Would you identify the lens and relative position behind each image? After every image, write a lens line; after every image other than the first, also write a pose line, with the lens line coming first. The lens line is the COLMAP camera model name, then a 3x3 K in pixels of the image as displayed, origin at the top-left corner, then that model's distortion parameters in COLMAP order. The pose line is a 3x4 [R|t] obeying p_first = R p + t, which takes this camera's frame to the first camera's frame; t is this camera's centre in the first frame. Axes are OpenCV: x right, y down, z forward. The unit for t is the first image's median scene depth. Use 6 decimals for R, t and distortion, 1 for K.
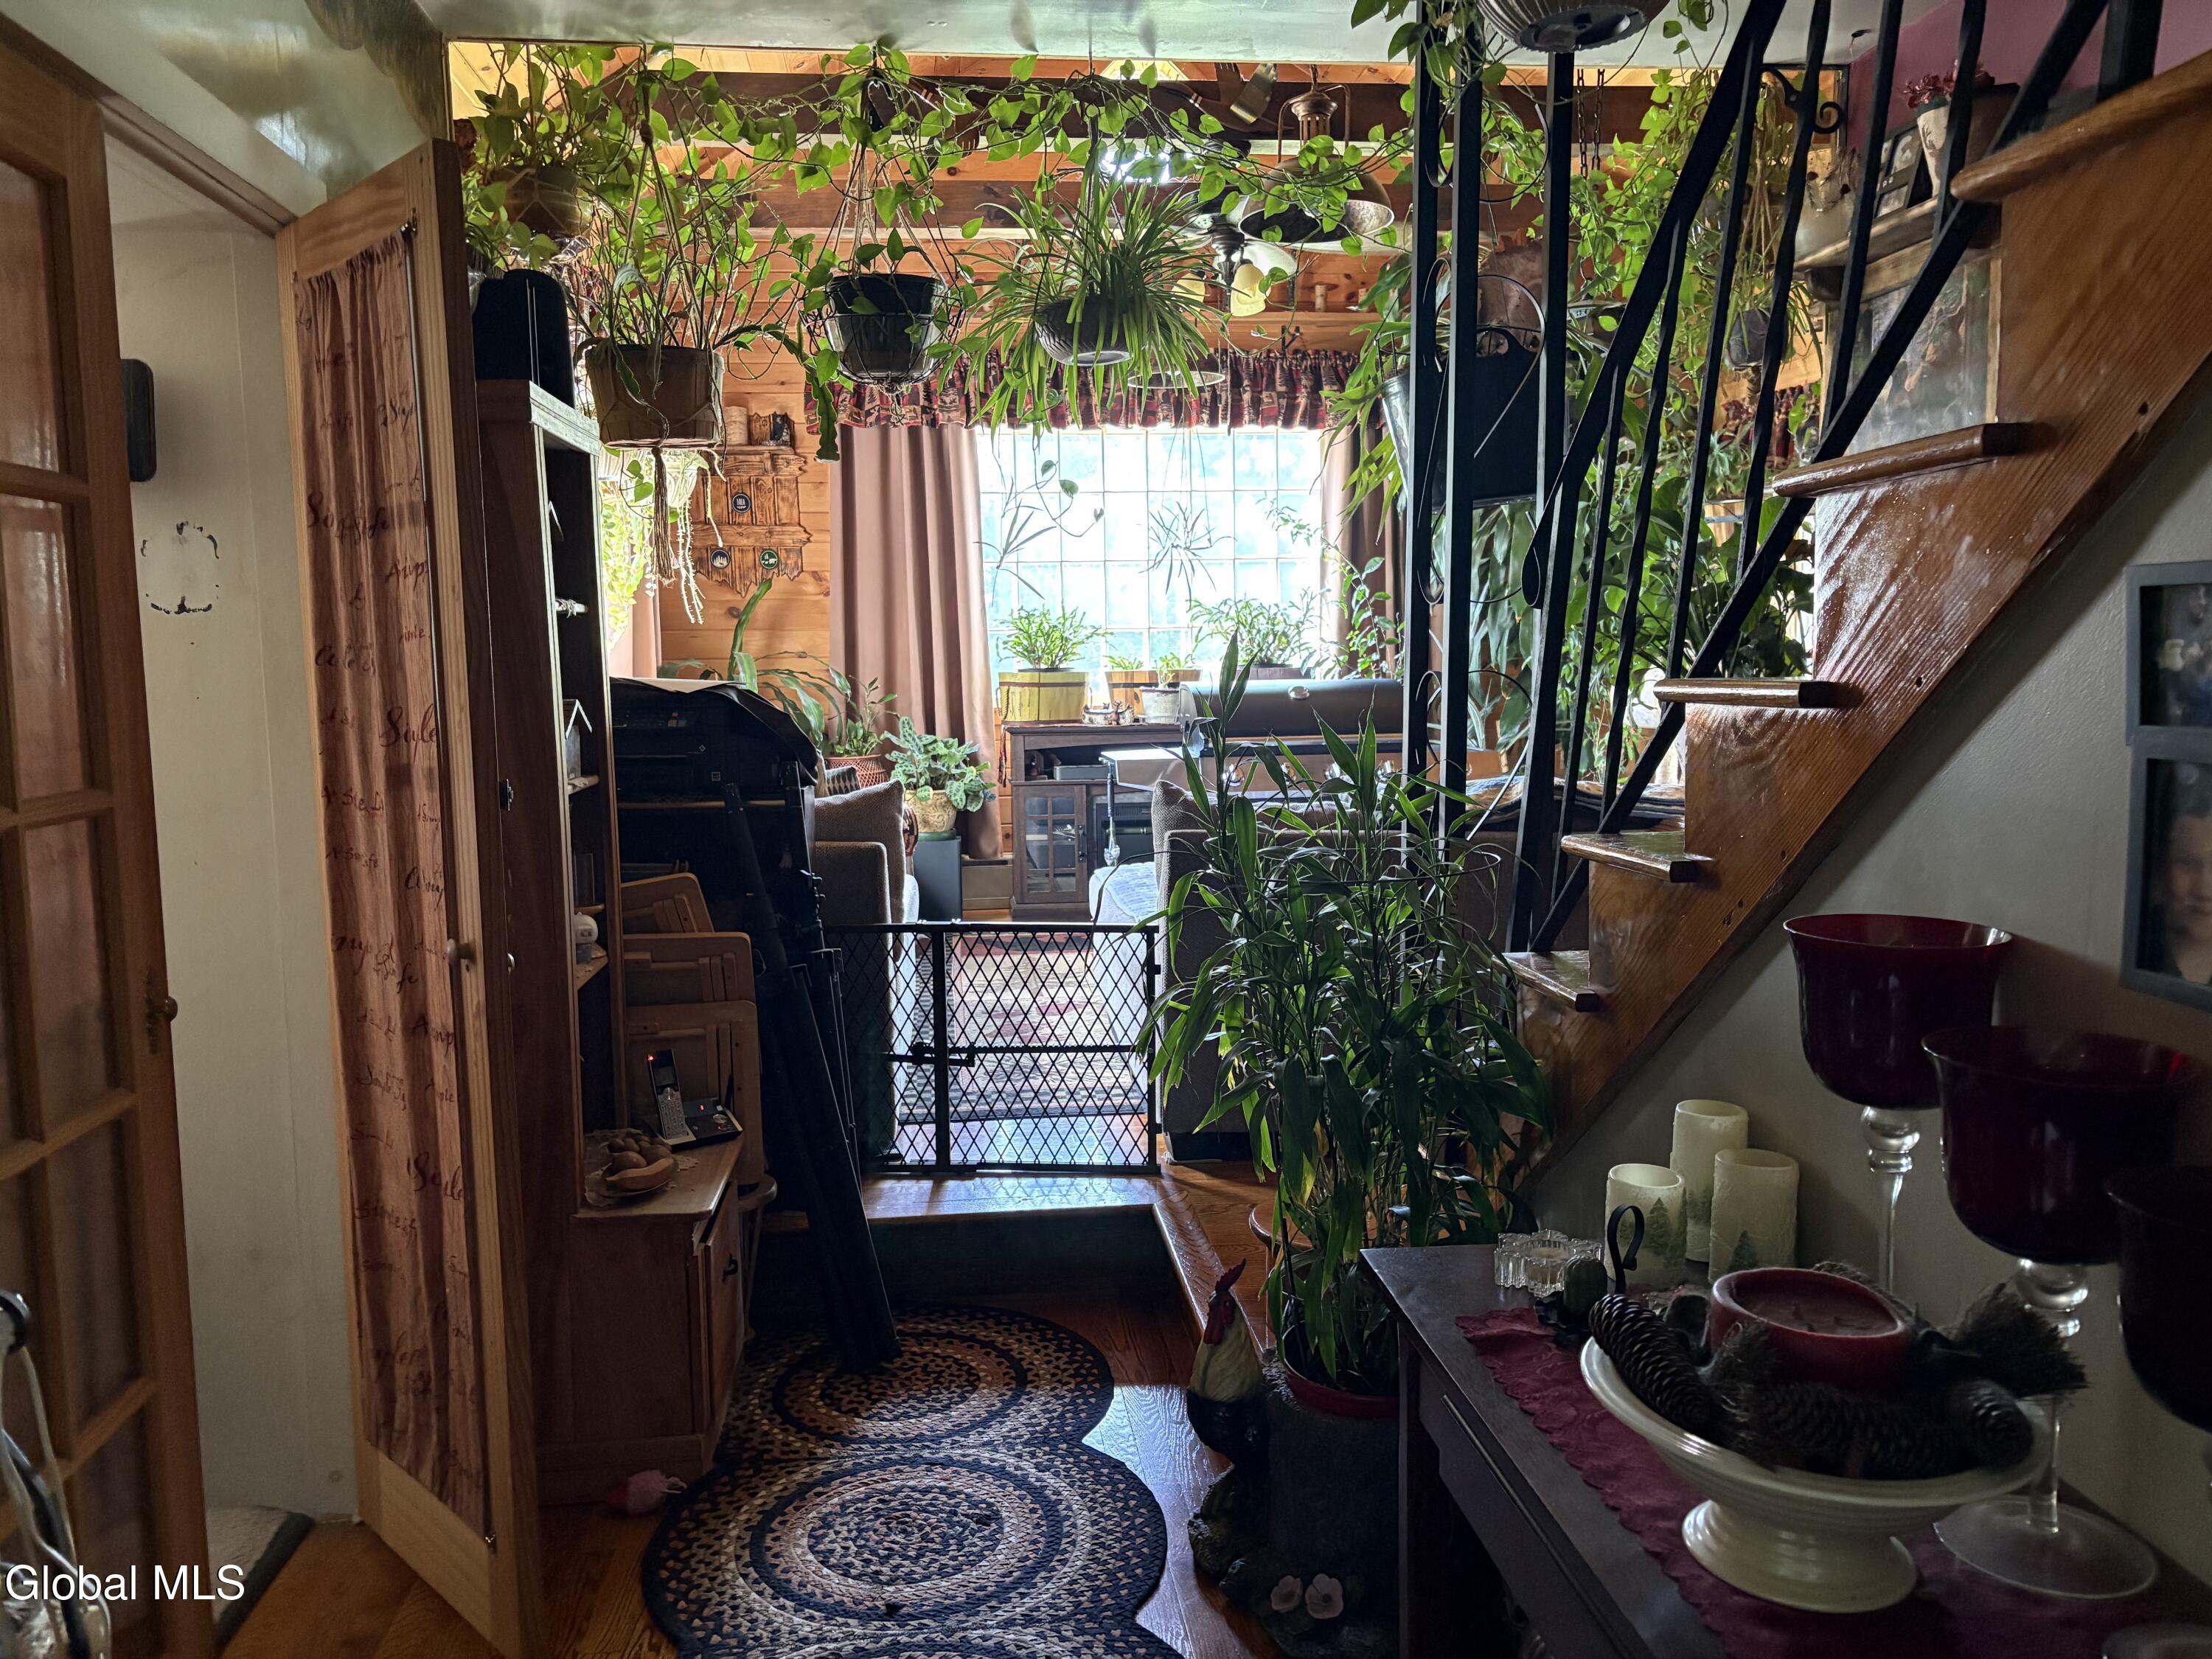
lens RADIAL K [[1678.7, 0, 1107.9], [0, 1678.7, 833.8], [0, 0, 1]] dist [0.066015, 0.000300]
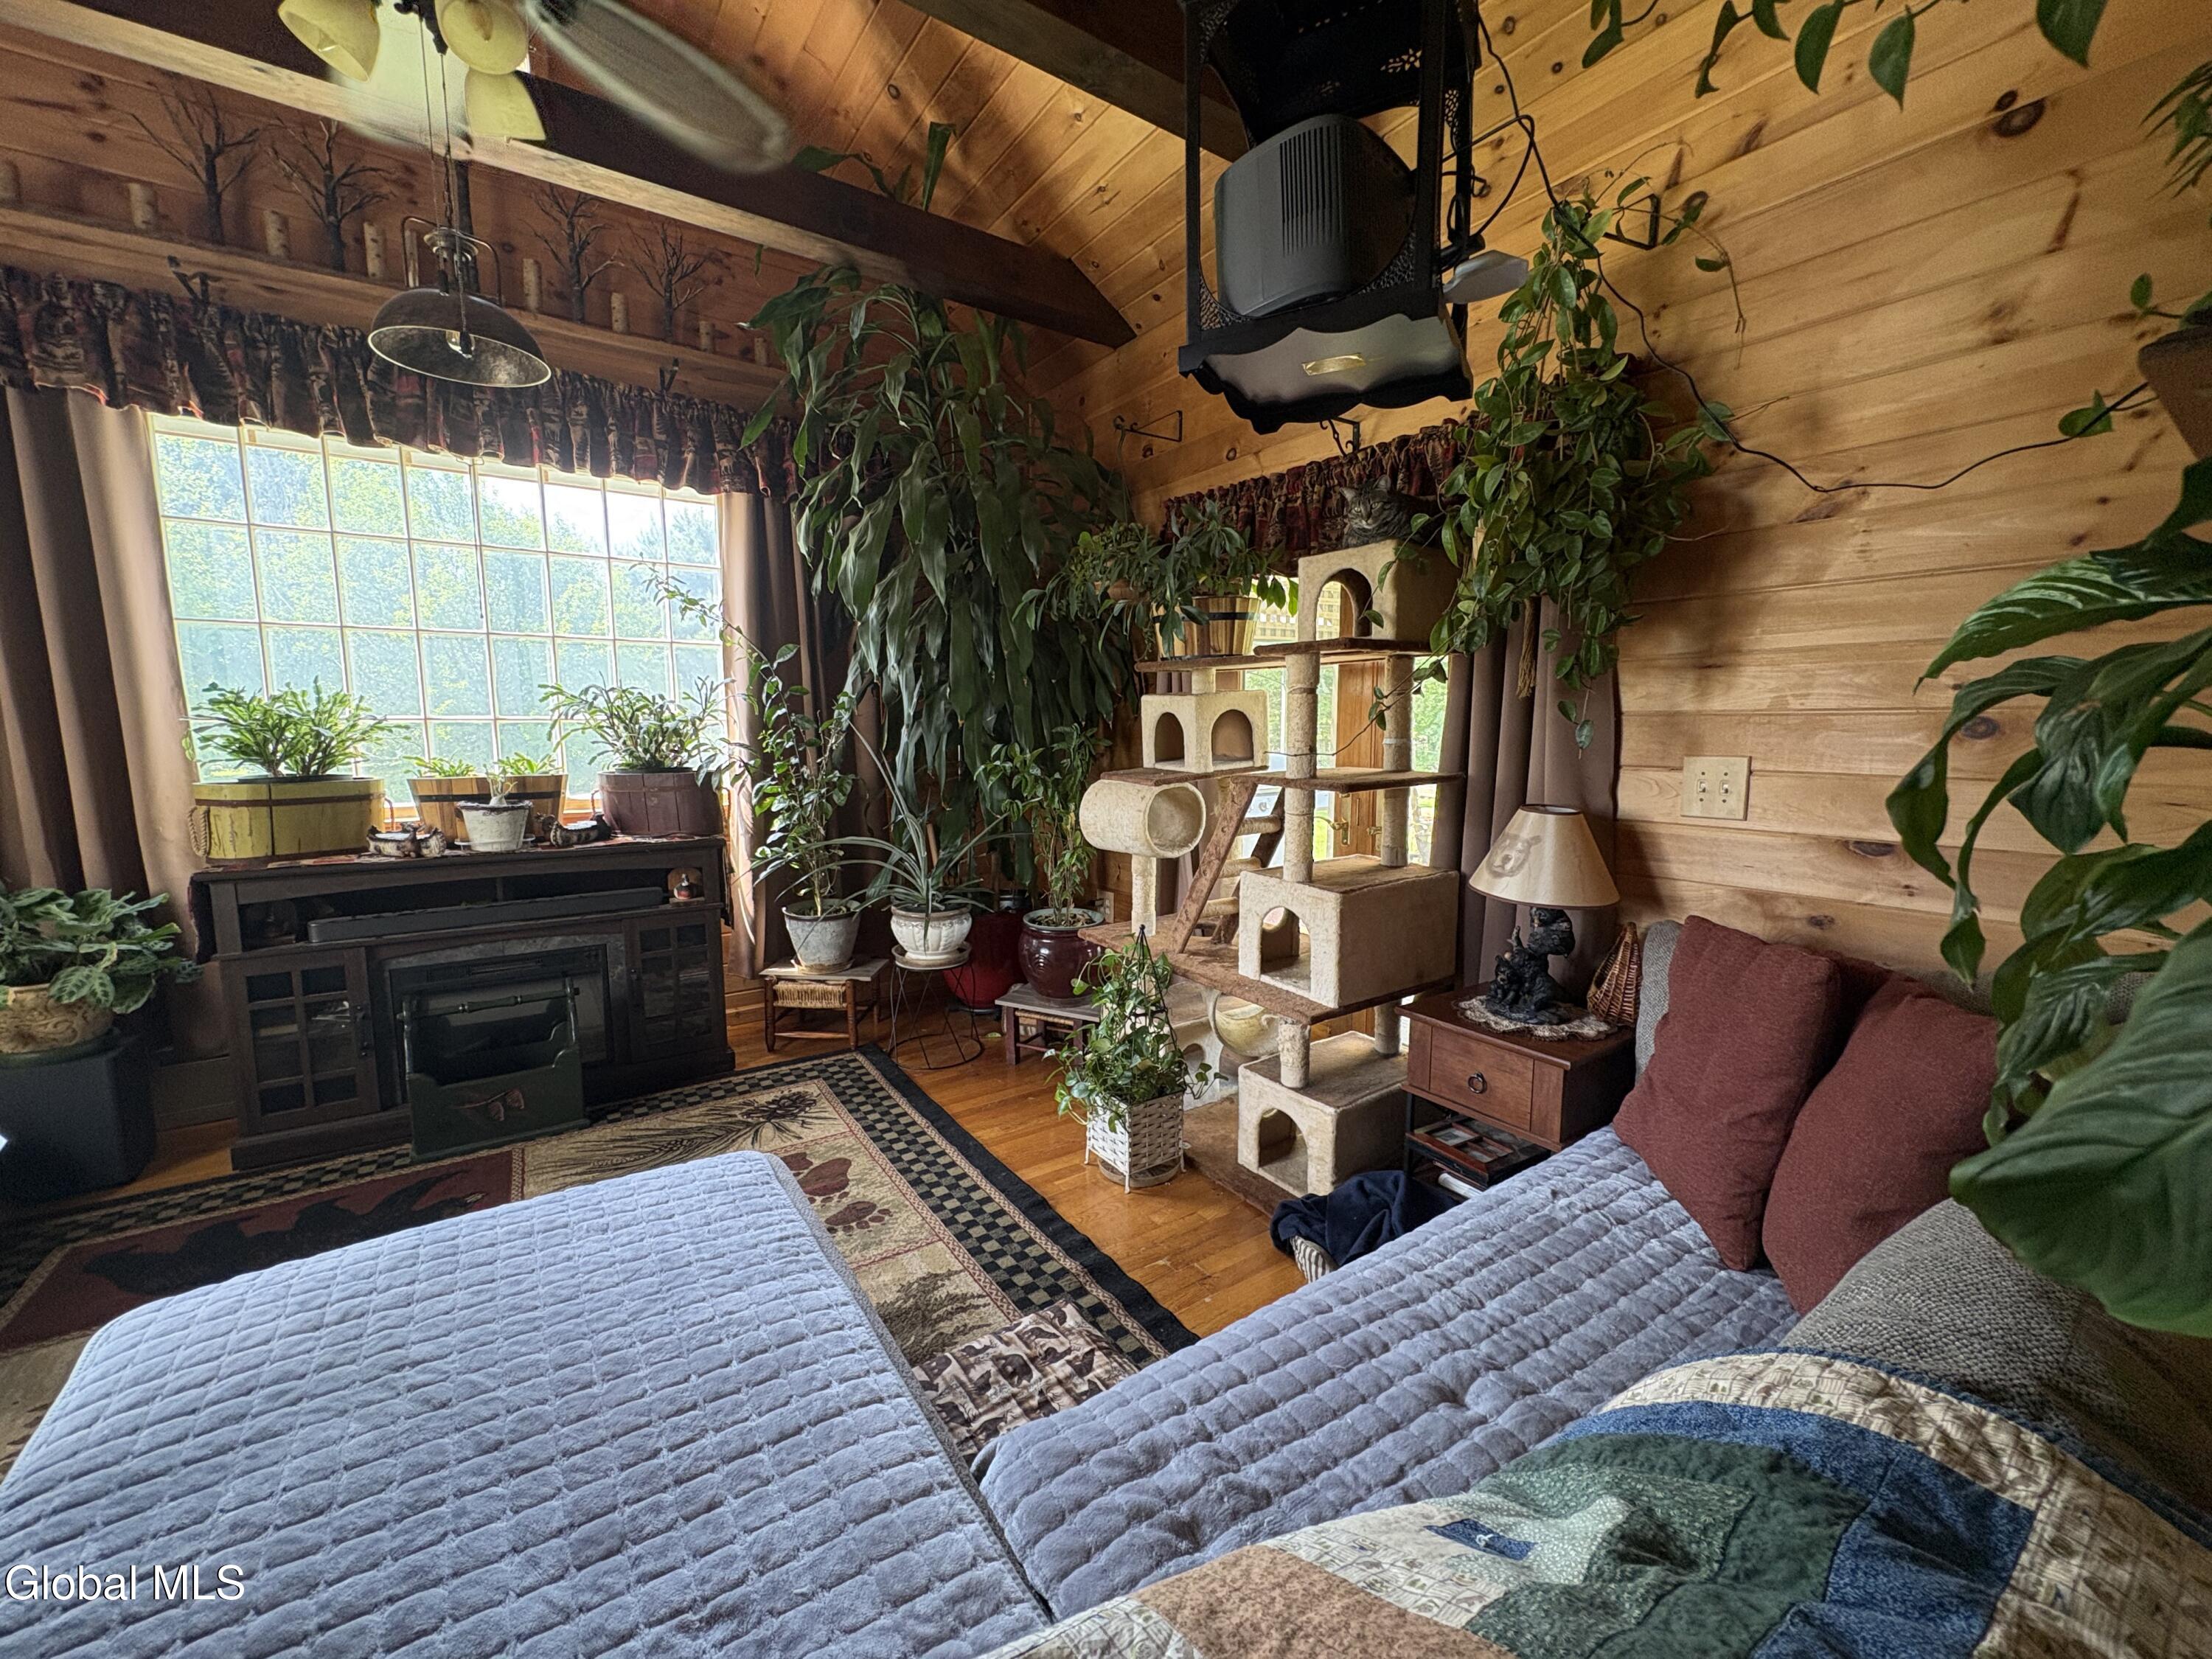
lens RADIAL K [[879.3, 0, 1111.0], [0, 879.3, 829.2], [0, 0, 1]] dist [0.000838, 0.000384]
pose [[0.874991, -0.039280, 0.482543, 0.081588], [0.037518, 0.999207, 0.013307, -0.069654], [-0.482683, 0.006461, 0.875771, 0.524091]]
